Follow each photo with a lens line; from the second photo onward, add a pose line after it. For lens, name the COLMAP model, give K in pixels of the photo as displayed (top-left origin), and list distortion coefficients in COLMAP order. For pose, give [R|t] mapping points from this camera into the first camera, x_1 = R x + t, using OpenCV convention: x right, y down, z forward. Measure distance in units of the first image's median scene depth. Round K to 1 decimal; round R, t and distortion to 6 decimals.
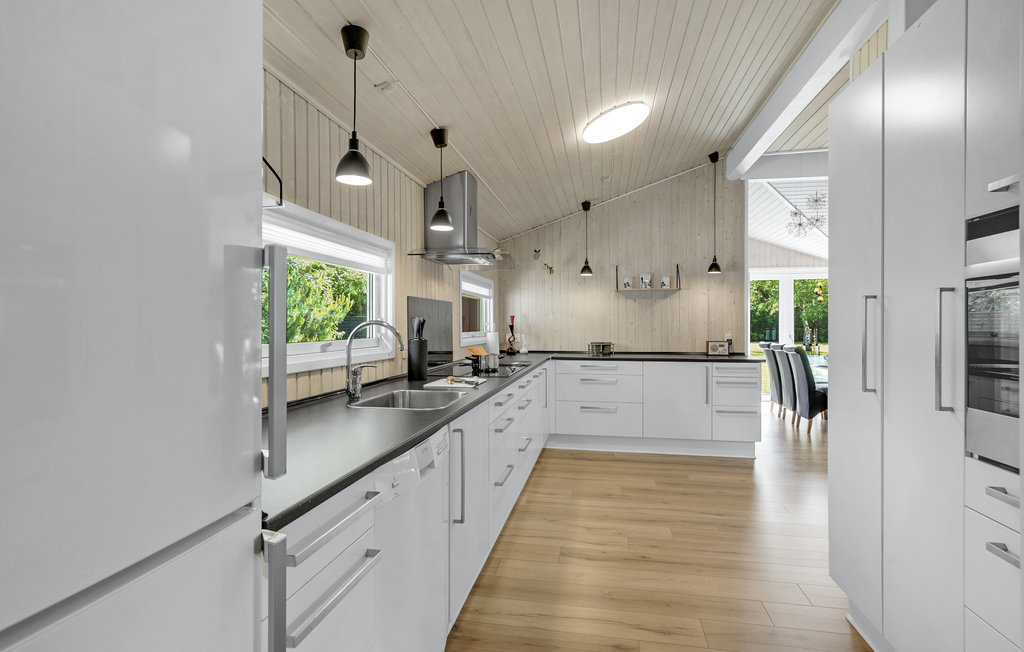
lens RADIAL K [[518.1, 0, 507.6], [0, 518.1, 319.3], [0, 0, 1]] dist [0.002098, 0.000377]
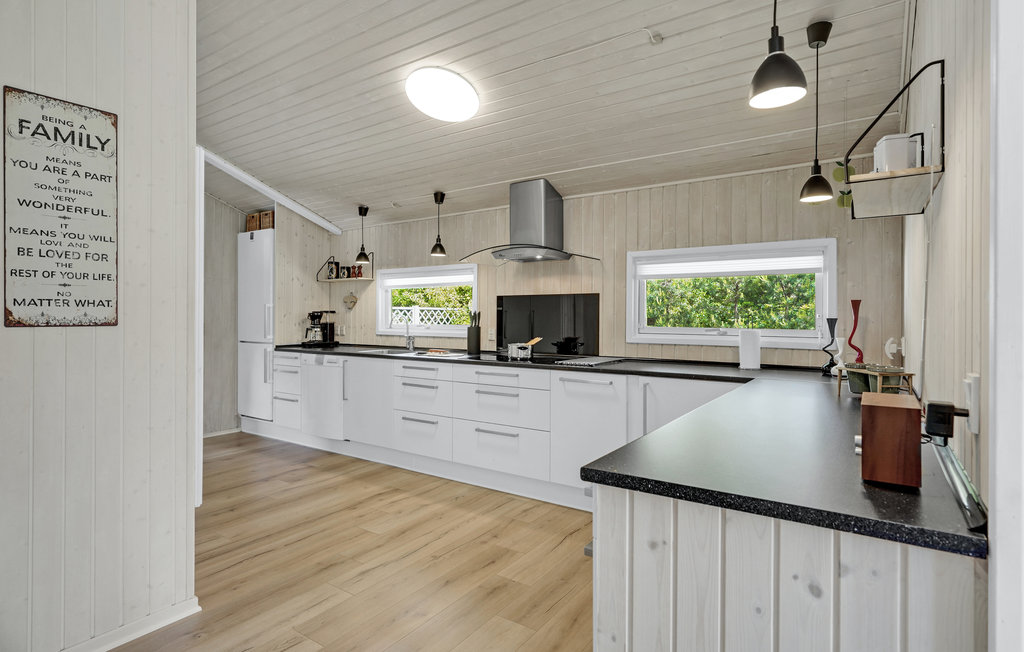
lens RADIAL K [[527.6, 0, 509.7], [0, 527.6, 317.5], [0, 0, 1]] dist [-0.002791, 0.000606]
pose [[-0.400222, -0.006776, -0.916393, 0.907507], [-0.000610, 0.999974, -0.007128, 0.018642], [0.916418, -0.002294, -0.400216, 1.332929]]
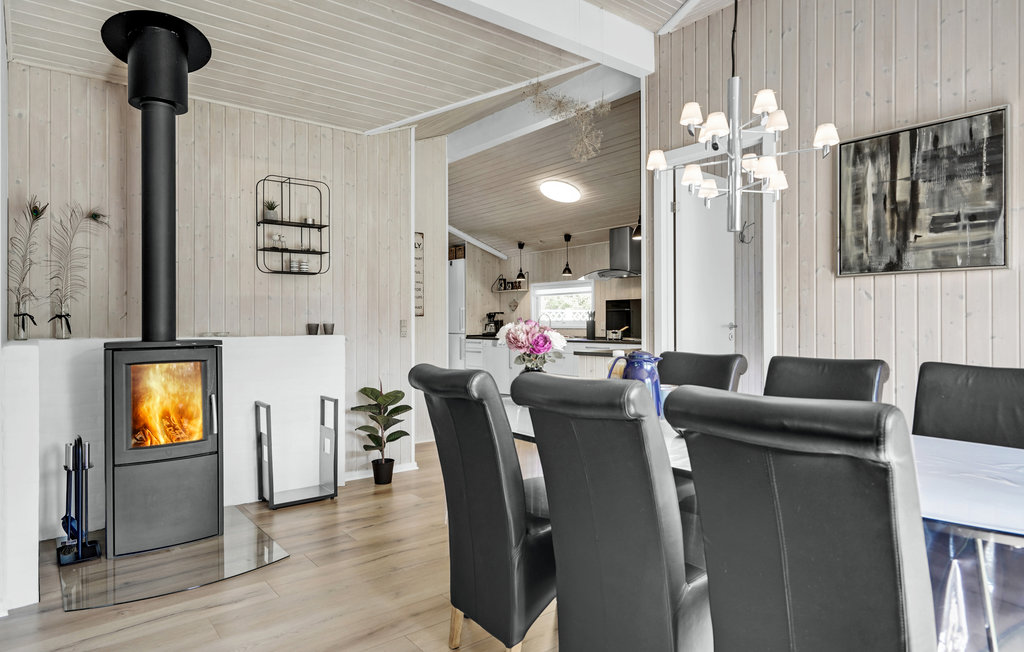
lens RADIAL K [[608.7, 0, 512.0], [0, 608.7, 326.0], [0, 0, 1]] dist [-0.000403, -0.000073]
pose [[-0.653114, 0.000448, -0.757259, 1.600701], [0.003683, 0.999990, -0.002585, 0.052496], [0.757250, -0.004477, -0.653109, 1.935474]]
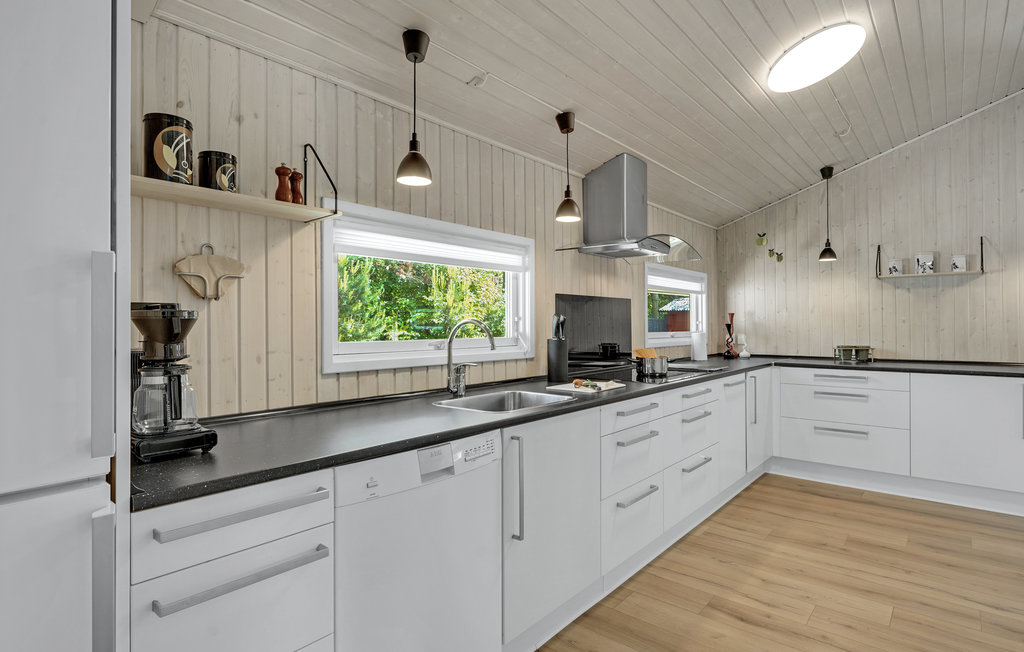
lens RADIAL K [[527.6, 0, 509.7], [0, 527.6, 317.5], [0, 0, 1]] dist [-0.002791, 0.000606]
pose [[0.869111, -0.009374, -0.494529, 0.181333], [0.007723, 0.999956, -0.005381, 0.003118], [0.494557, 0.000857, 0.869145, 0.092737]]
